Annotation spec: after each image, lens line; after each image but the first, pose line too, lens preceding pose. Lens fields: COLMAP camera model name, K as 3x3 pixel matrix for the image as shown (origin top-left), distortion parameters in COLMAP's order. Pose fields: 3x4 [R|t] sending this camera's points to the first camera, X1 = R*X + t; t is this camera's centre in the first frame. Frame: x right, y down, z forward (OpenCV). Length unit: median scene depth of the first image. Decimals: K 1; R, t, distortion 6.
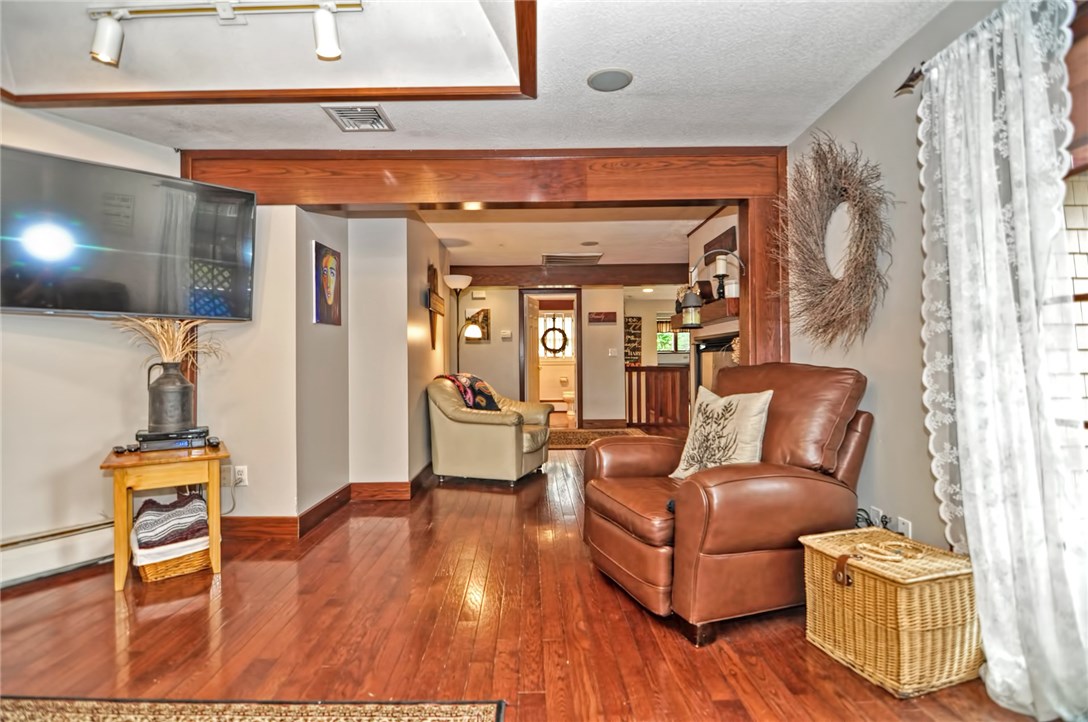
lens RADIAL K [[527.1, 0, 544.7], [0, 527.1, 356.6], [0, 0, 1]] dist [0.001890, -0.016112]
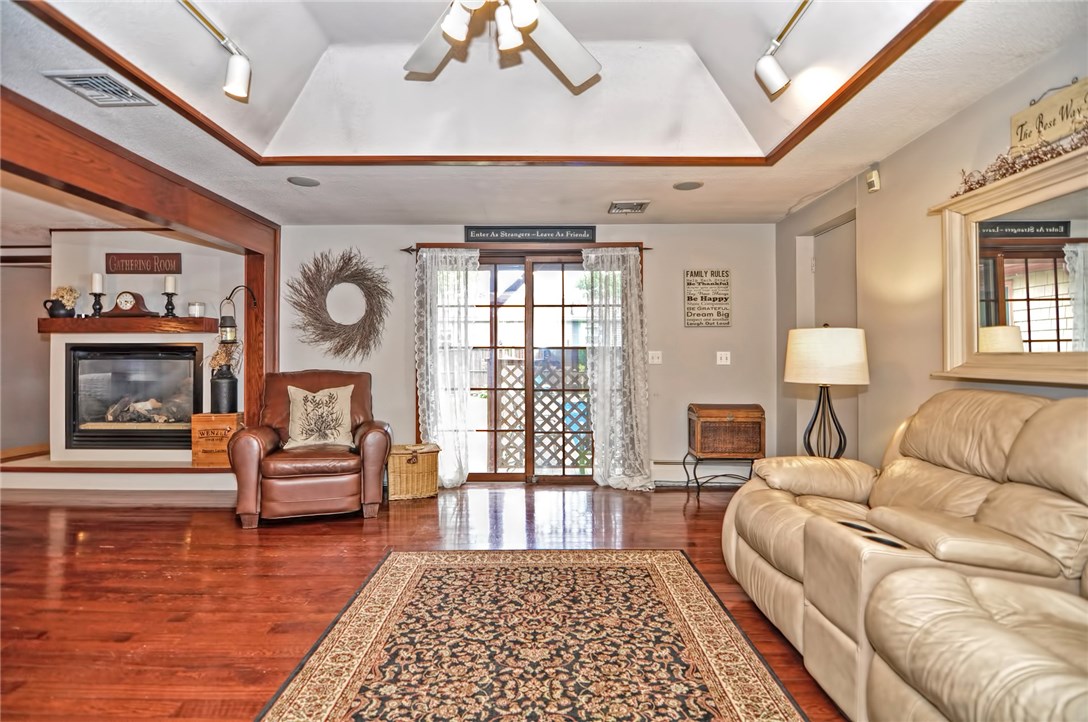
lens RADIAL K [[523.6, 0, 544.7], [0, 523.6, 357.3], [0, 0, 1]] dist [0.000529, -0.015843]
pose [[-0.000253, 0.013286, 0.999912, -1.344211], [-0.006864, 0.999888, -0.013287, -0.011851], [-0.999976, -0.006866, -0.000162, 0.312970]]
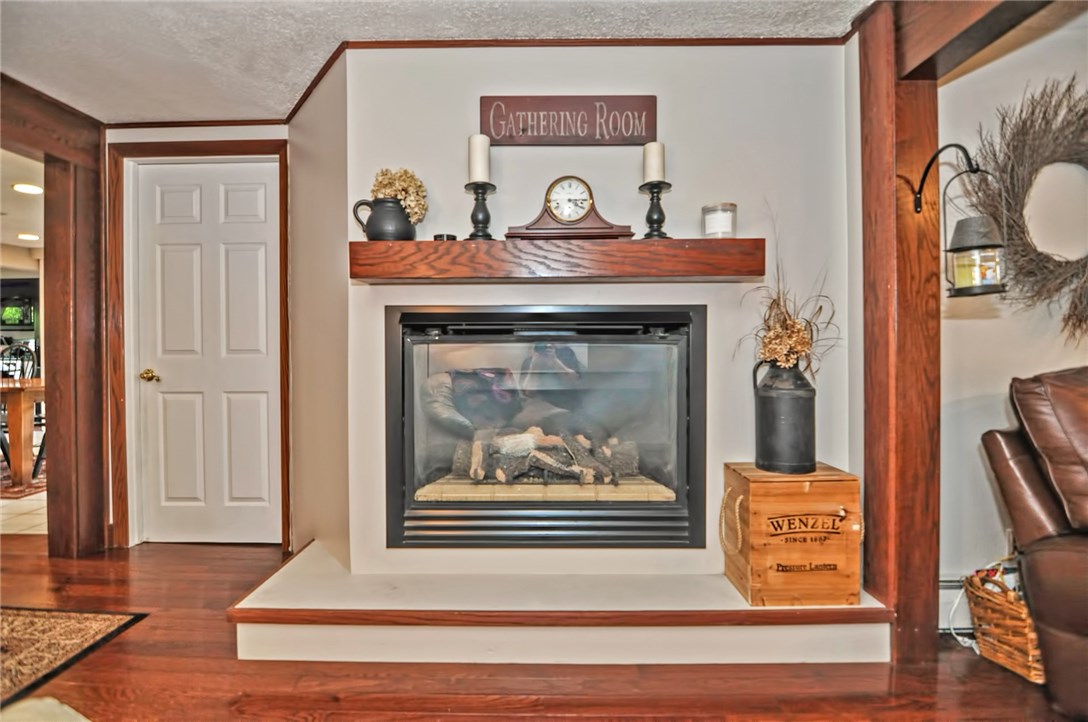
lens RADIAL K [[527.1, 0, 544.7], [0, 527.1, 356.6], [0, 0, 1]] dist [0.001890, -0.016112]
pose [[0.018097, -0.001331, 0.999835, -0.259393], [-0.005745, 0.999982, 0.001435, 0.002470], [-0.999820, -0.005770, 0.018089, 1.831540]]
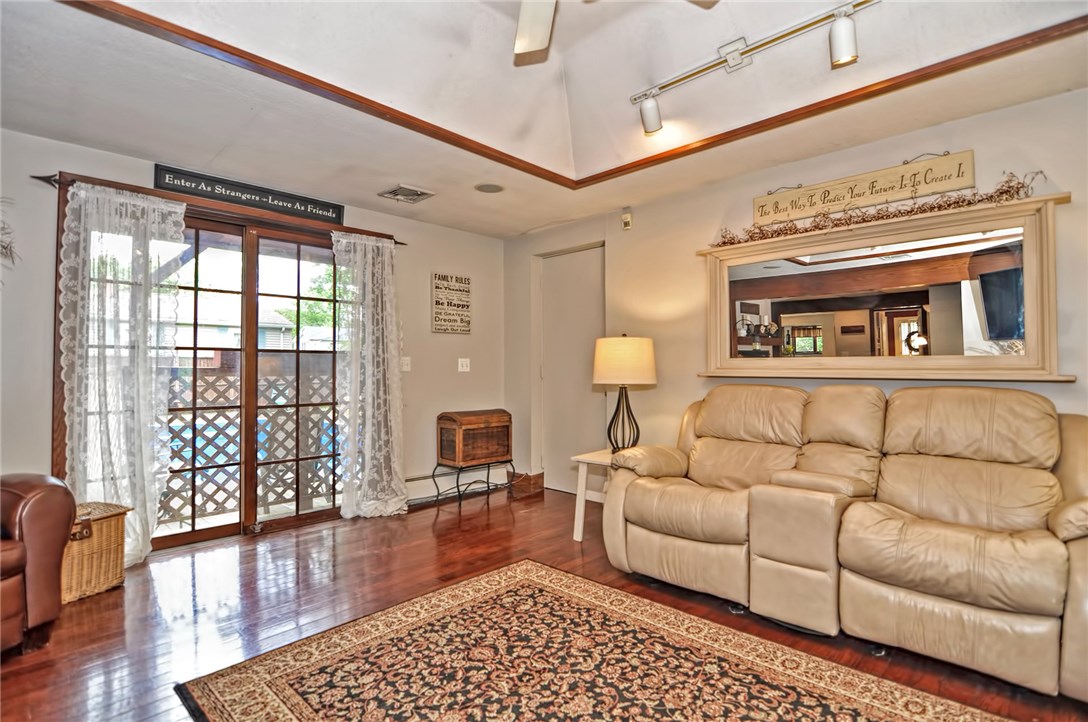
lens RADIAL K [[536.0, 0, 544.1], [0, 536.0, 355.8], [0, 0, 1]] dist [0.001790, -0.016743]
pose [[-0.721492, 0.032160, 0.691676, -0.985176], [0.006910, 0.999205, -0.039251, 0.006669], [-0.692389, -0.023540, -0.721141, 0.888030]]
